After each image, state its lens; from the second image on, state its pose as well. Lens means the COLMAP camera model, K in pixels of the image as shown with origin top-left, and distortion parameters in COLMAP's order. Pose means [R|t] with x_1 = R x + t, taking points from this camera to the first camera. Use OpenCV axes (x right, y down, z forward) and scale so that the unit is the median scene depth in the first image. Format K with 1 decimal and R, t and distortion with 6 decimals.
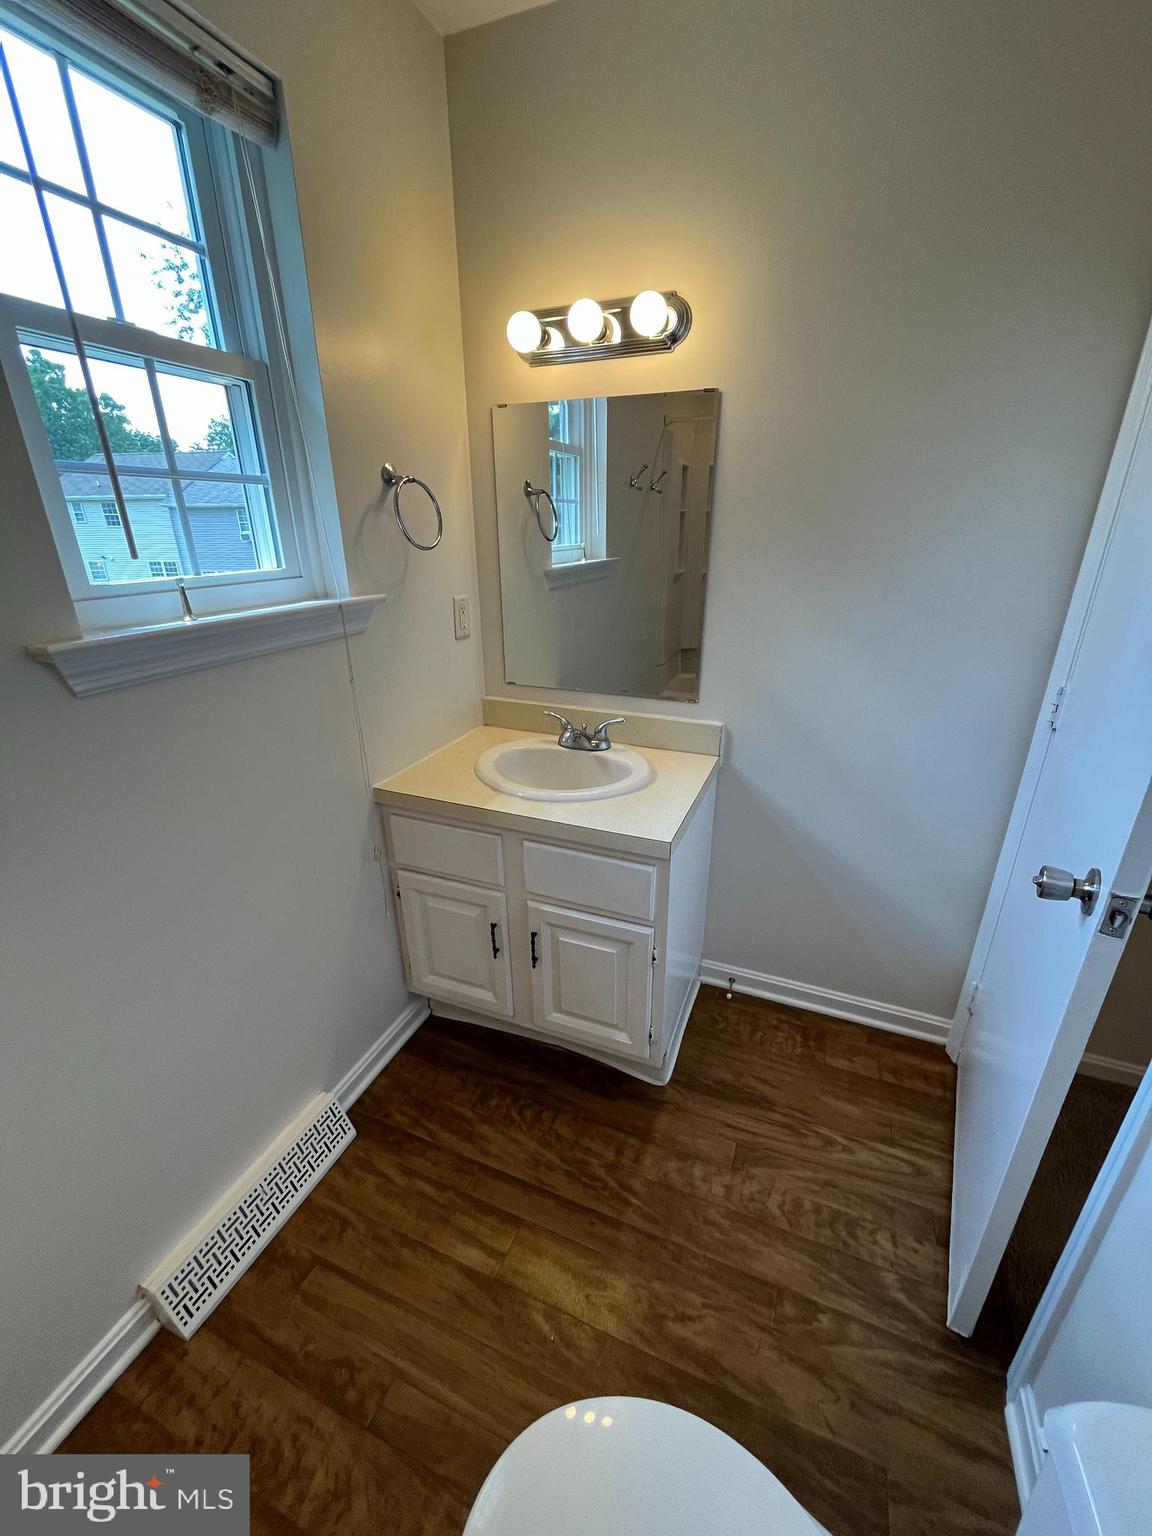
lens RADIAL K [[622.8, 0, 579.7], [0, 622.8, 772.8], [0, 0, 1]] dist [-0.000701, -0.000260]
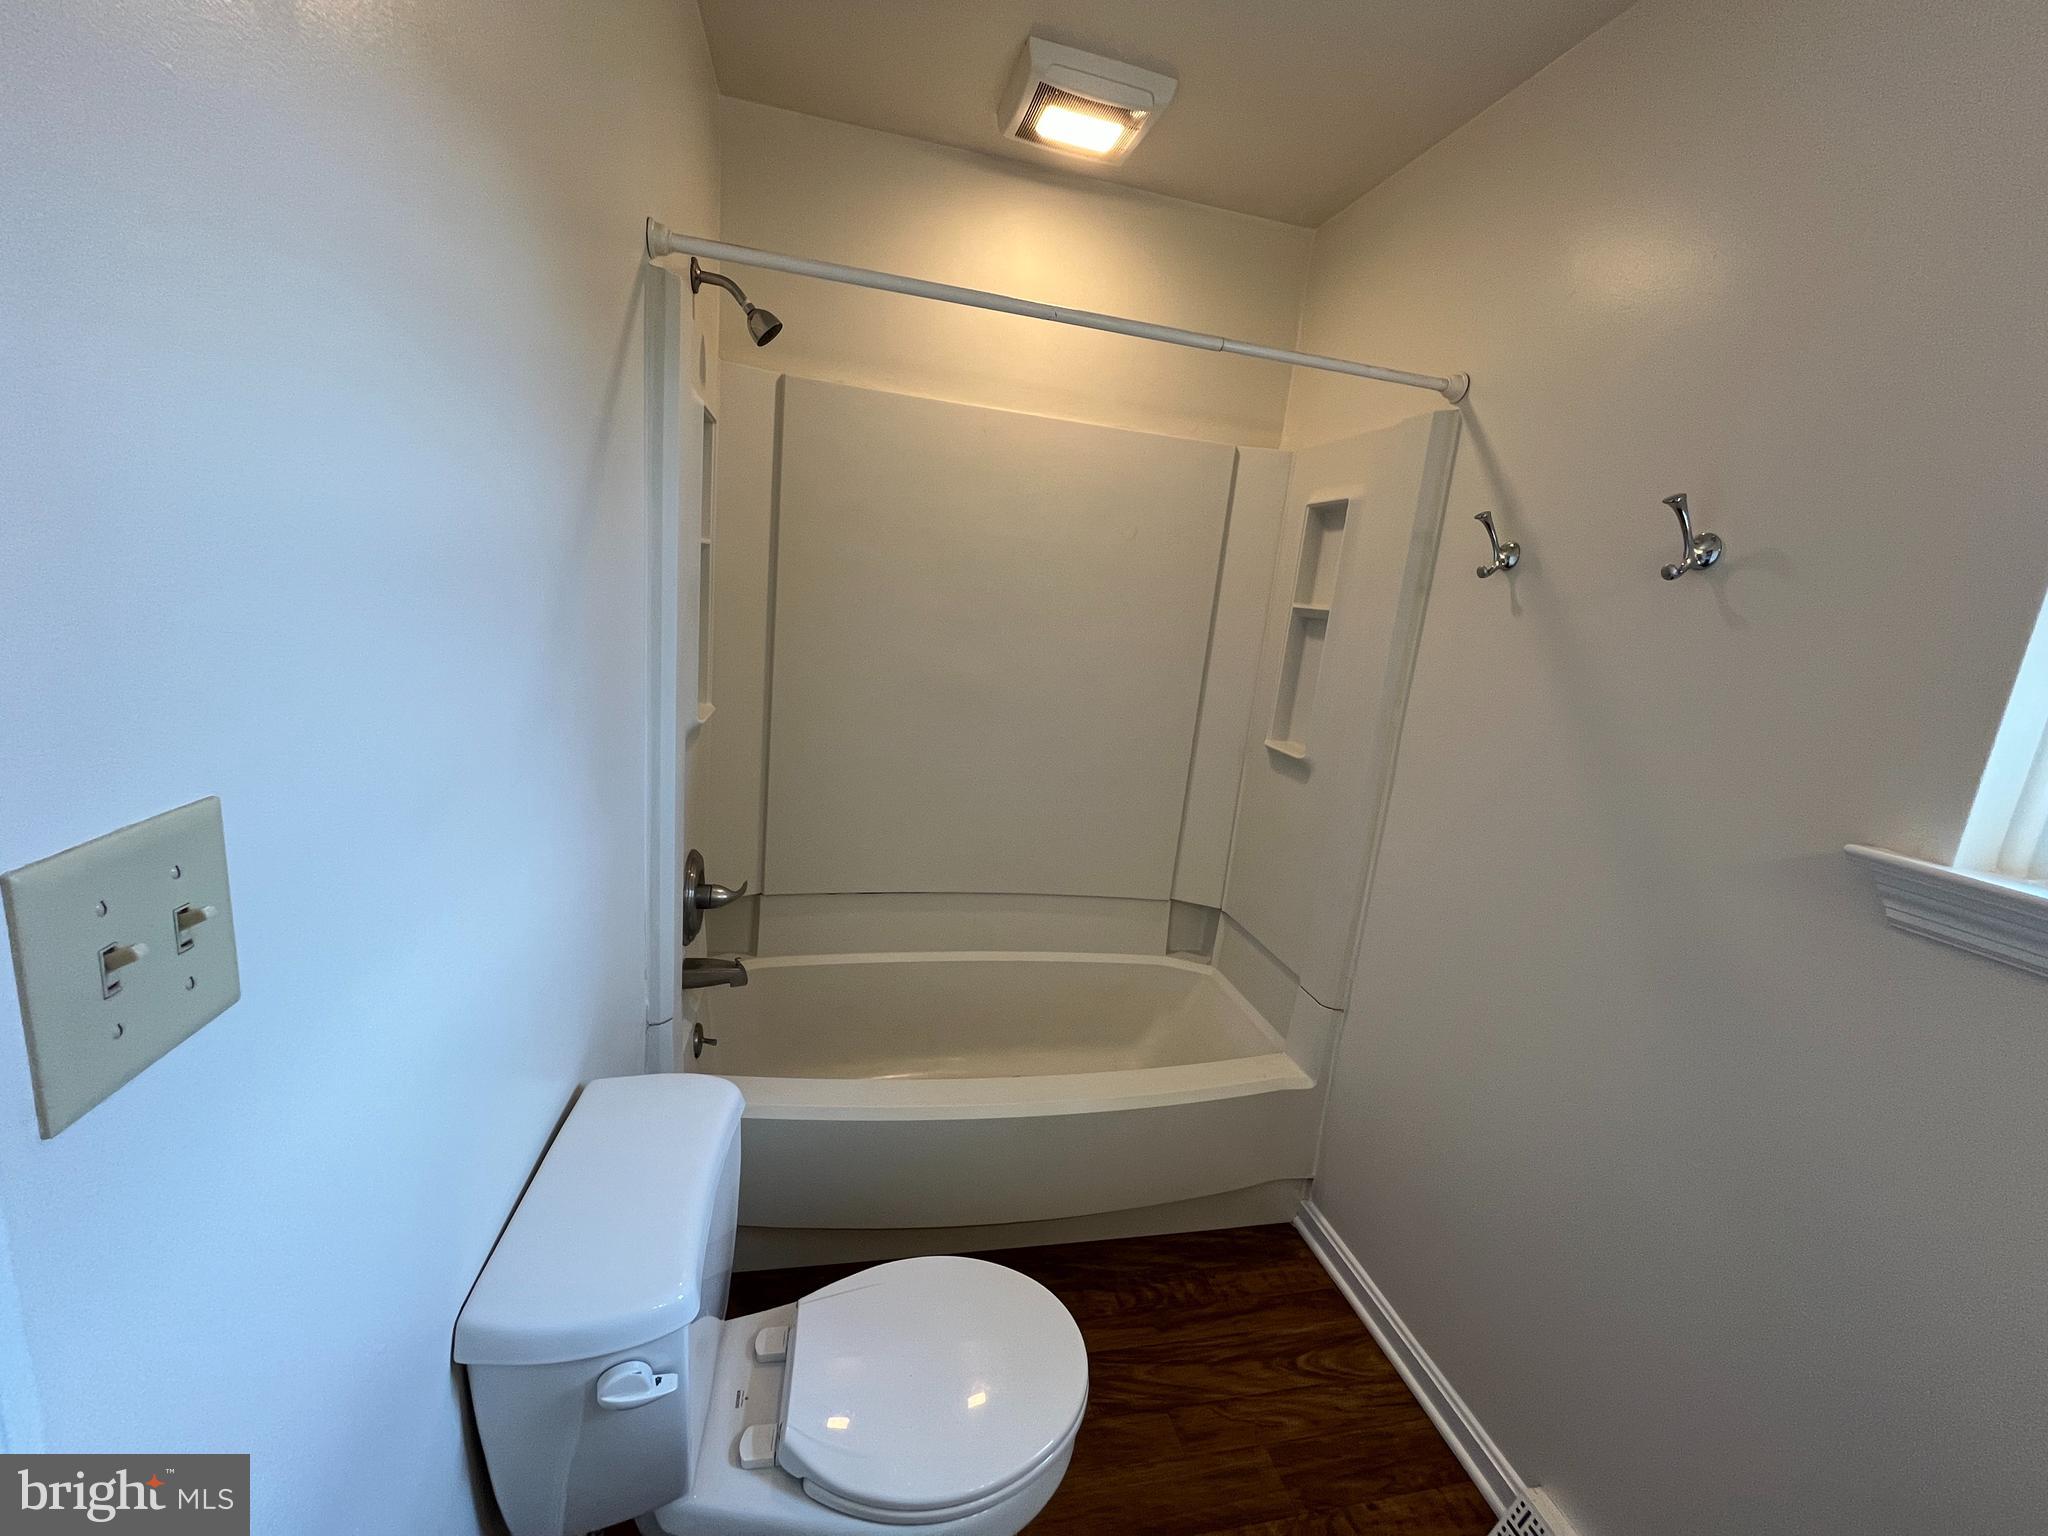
lens RADIAL K [[830.4, 0, 1031.5], [0, 830.4, 761.3], [0, 0, 1]] dist [-0.000701, -0.000260]
pose [[-0.814858, 0.039996, -0.578279, 0.297084], [-0.305545, 0.818136, 0.487131, -0.211712], [0.492594, 0.573633, -0.654444, 0.471936]]
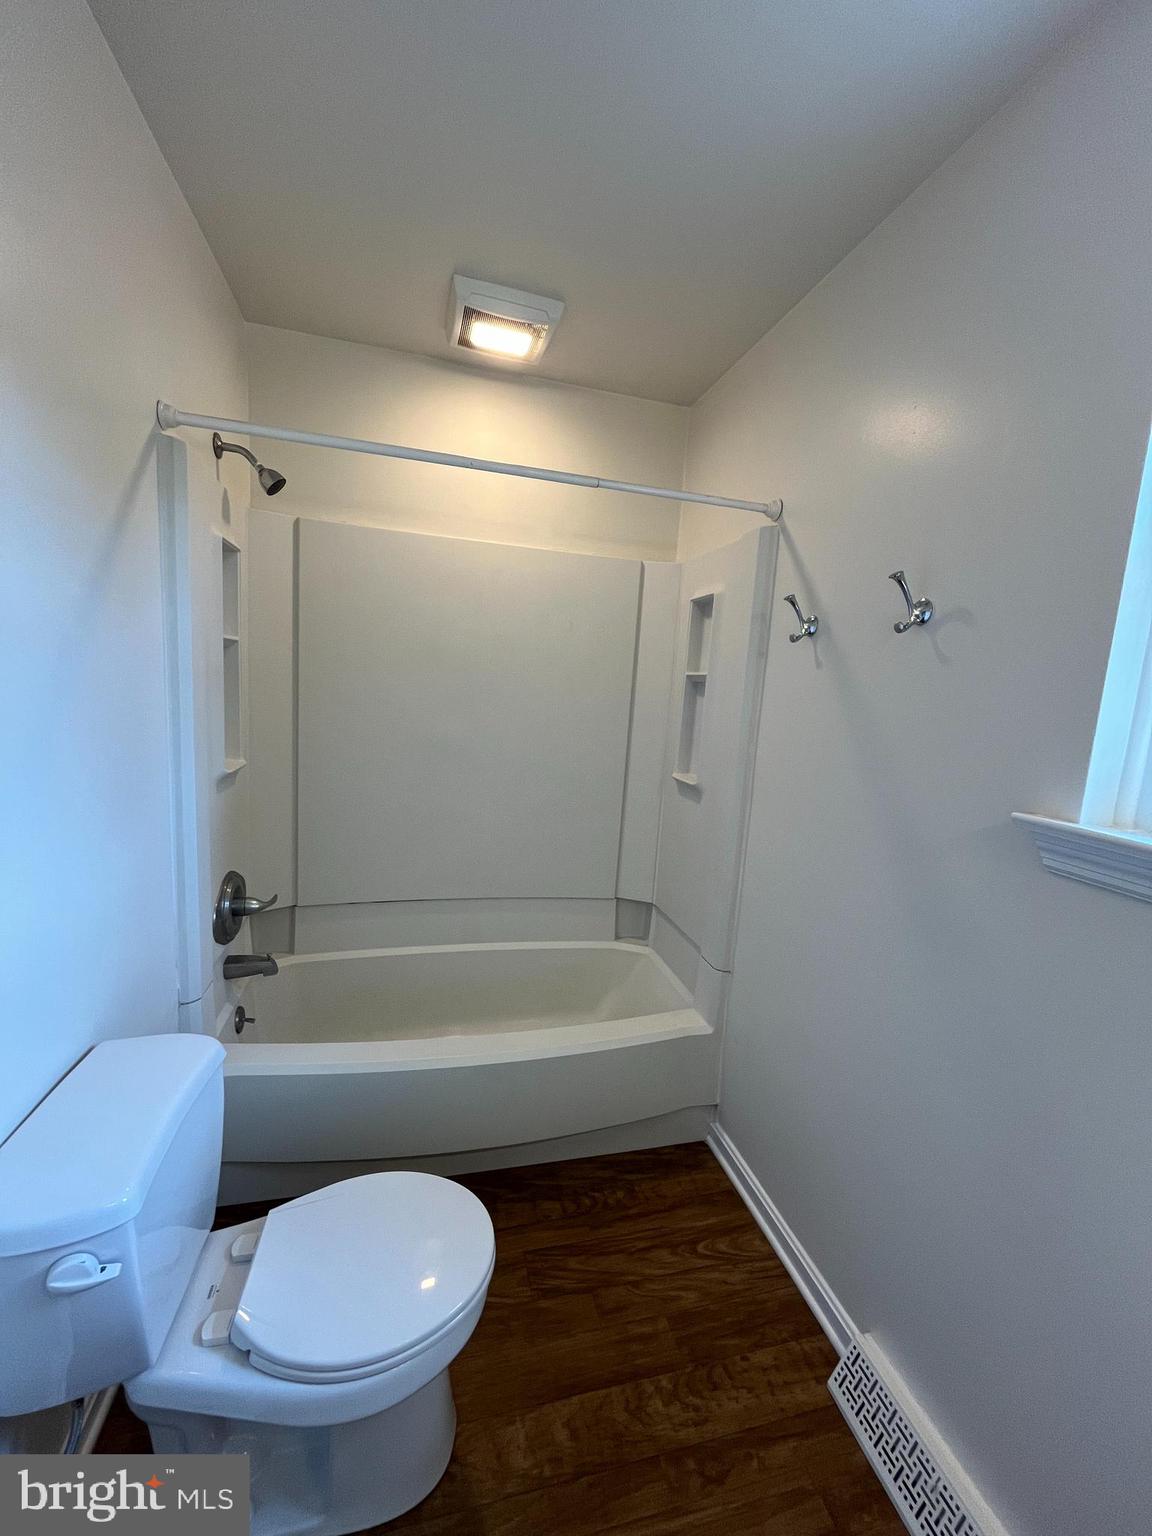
lens RADIAL K [[622.8, 0, 579.7], [0, 622.8, 772.8], [0, 0, 1]] dist [-0.000701, -0.000260]
pose [[-0.798536, 0.036096, -0.600864, 0.206331], [-0.283723, 0.857793, 0.428593, -0.223516], [0.530888, 0.512726, -0.674737, 0.550671]]
